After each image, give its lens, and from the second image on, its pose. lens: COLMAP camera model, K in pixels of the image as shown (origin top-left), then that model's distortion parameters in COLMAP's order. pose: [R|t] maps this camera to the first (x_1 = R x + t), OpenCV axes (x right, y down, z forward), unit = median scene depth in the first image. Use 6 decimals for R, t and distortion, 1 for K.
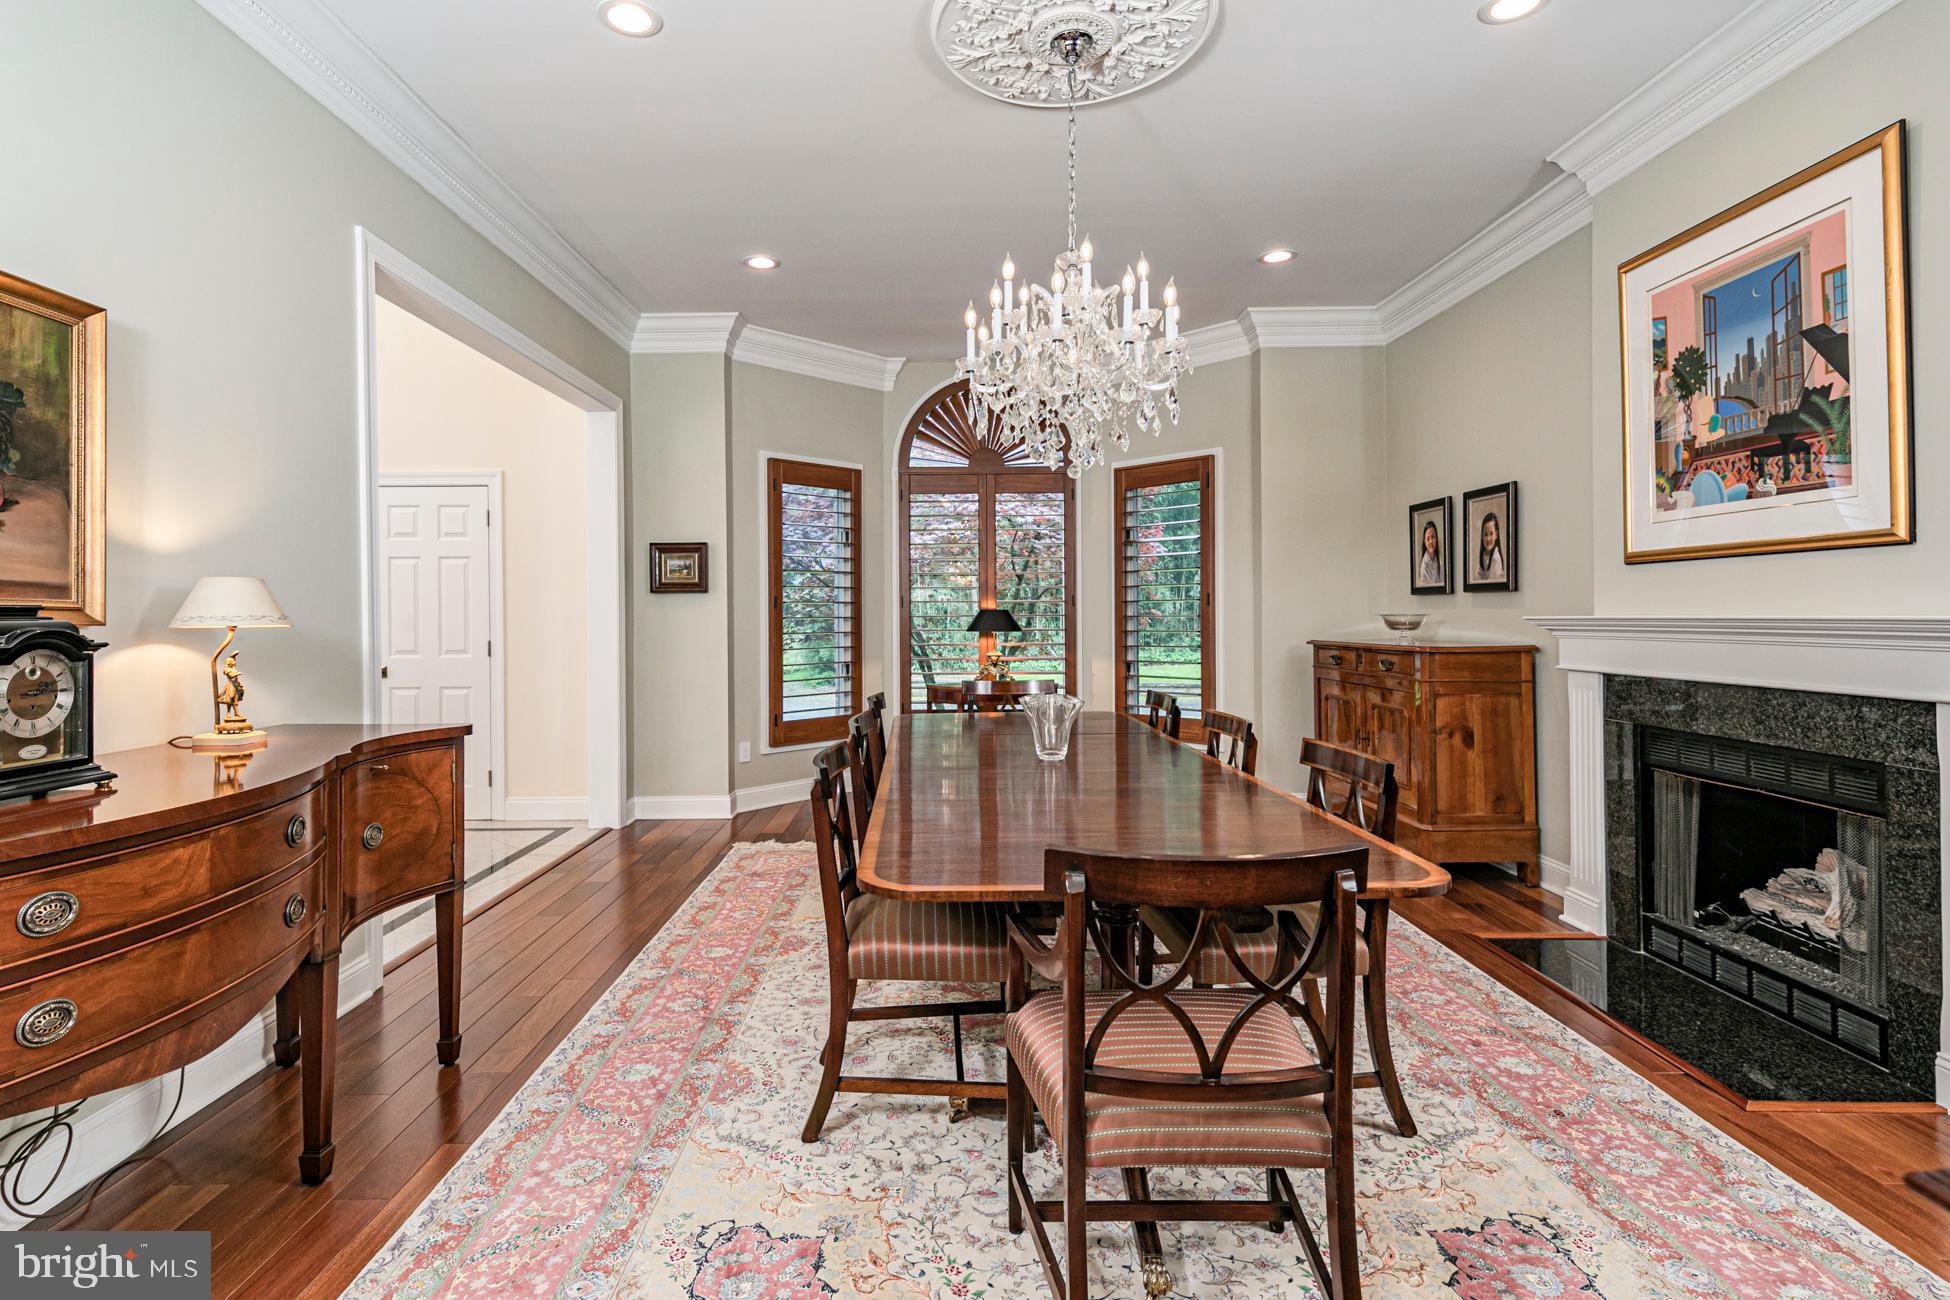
lens RADIAL K [[930.4, 0, 939.4], [0, 930.4, 623.7], [0, 0, 1]] dist [0.027708, -0.006997]
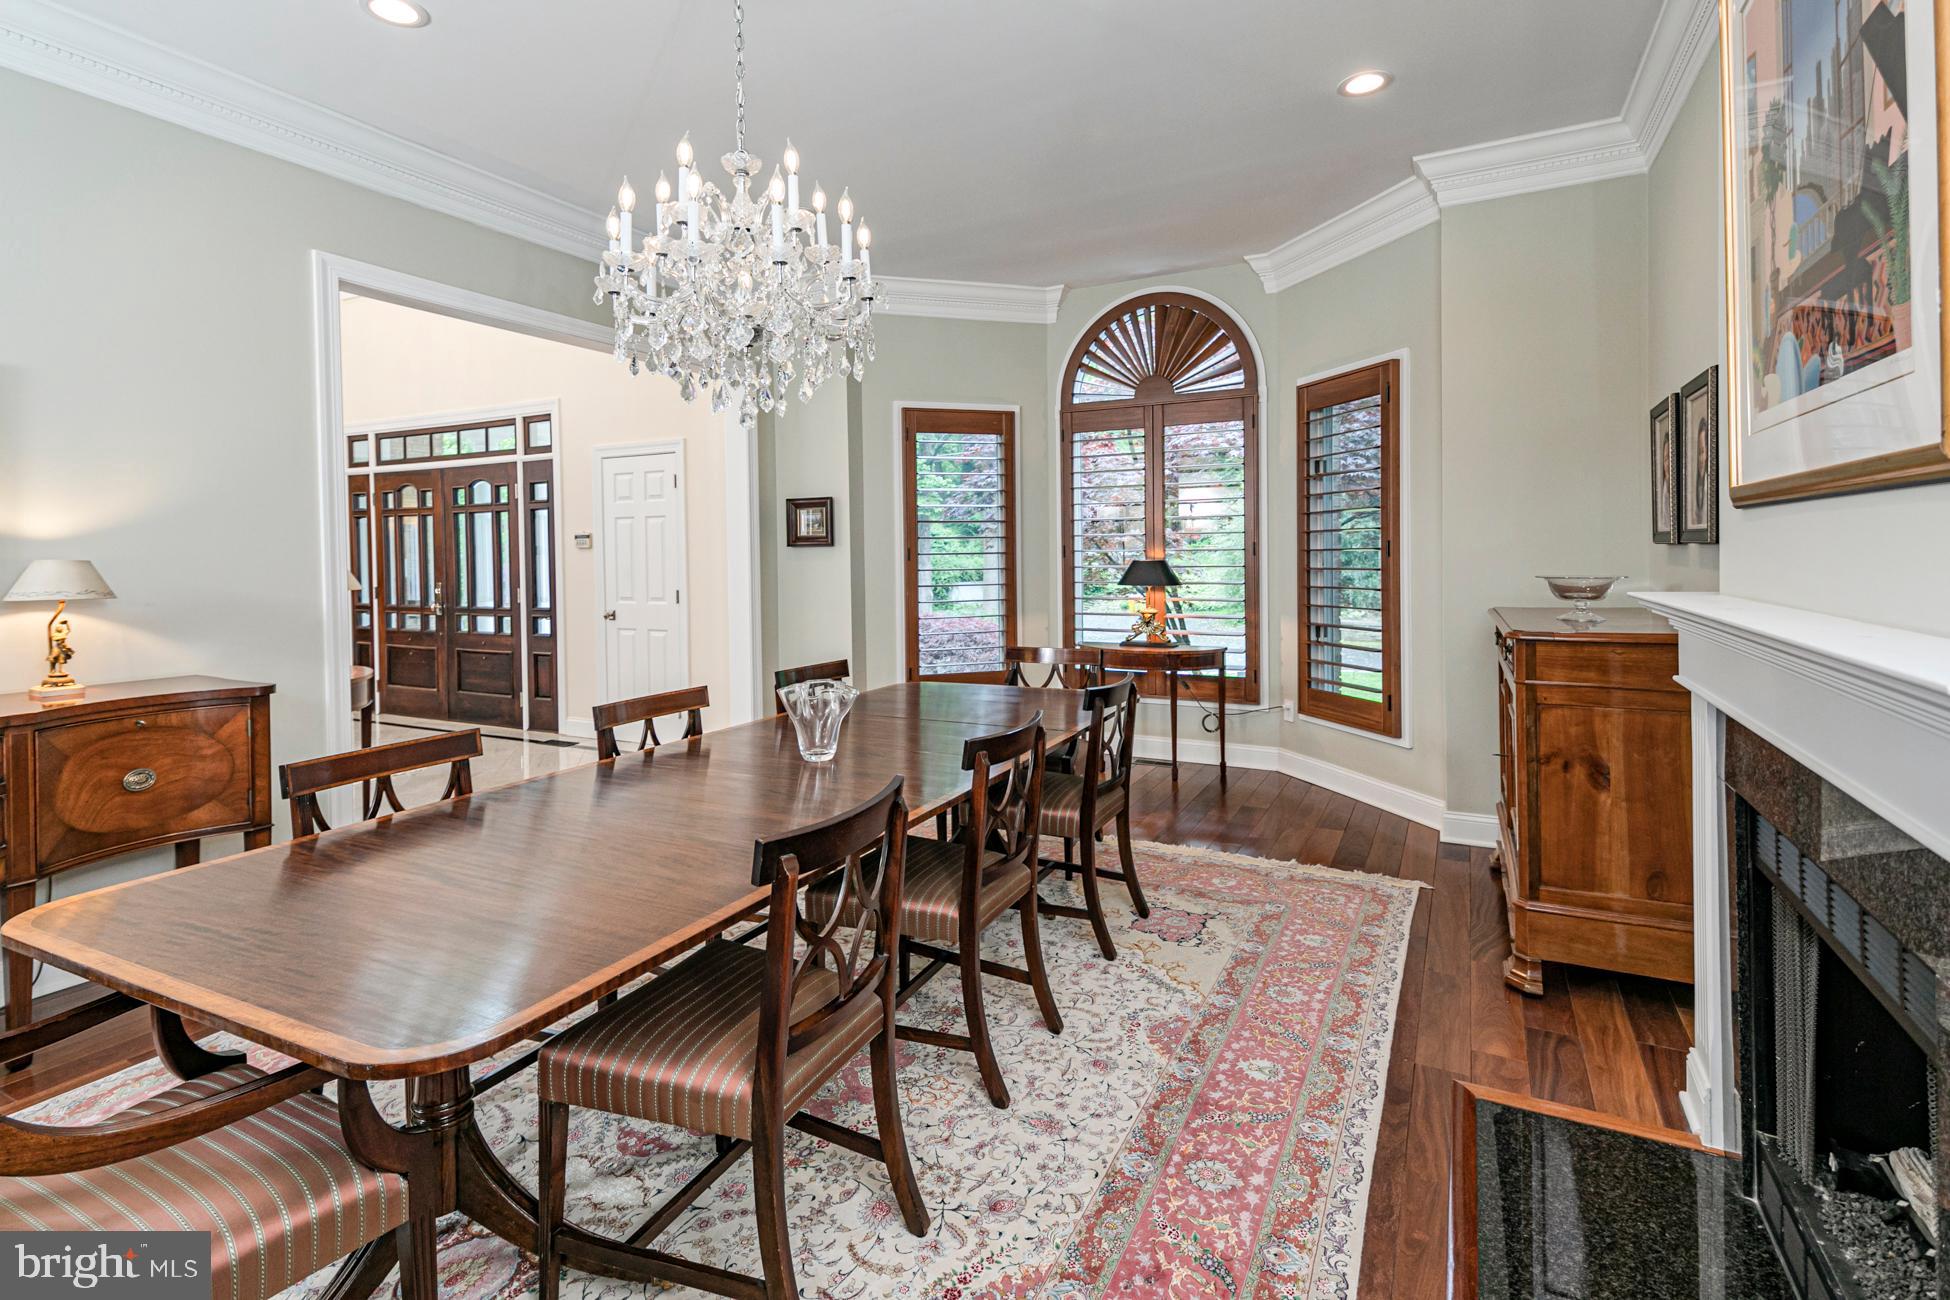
lens RADIAL K [[930.4, 0, 944.8], [0, 930.4, 557.2], [0, 0, 1]] dist [0.027708, -0.006997]
pose [[0.892999, -0.003064, -0.450048, 0.397170], [0.000923, 0.999987, -0.004976, -0.020843], [0.450057, 0.004028, 0.892991, 0.196689]]
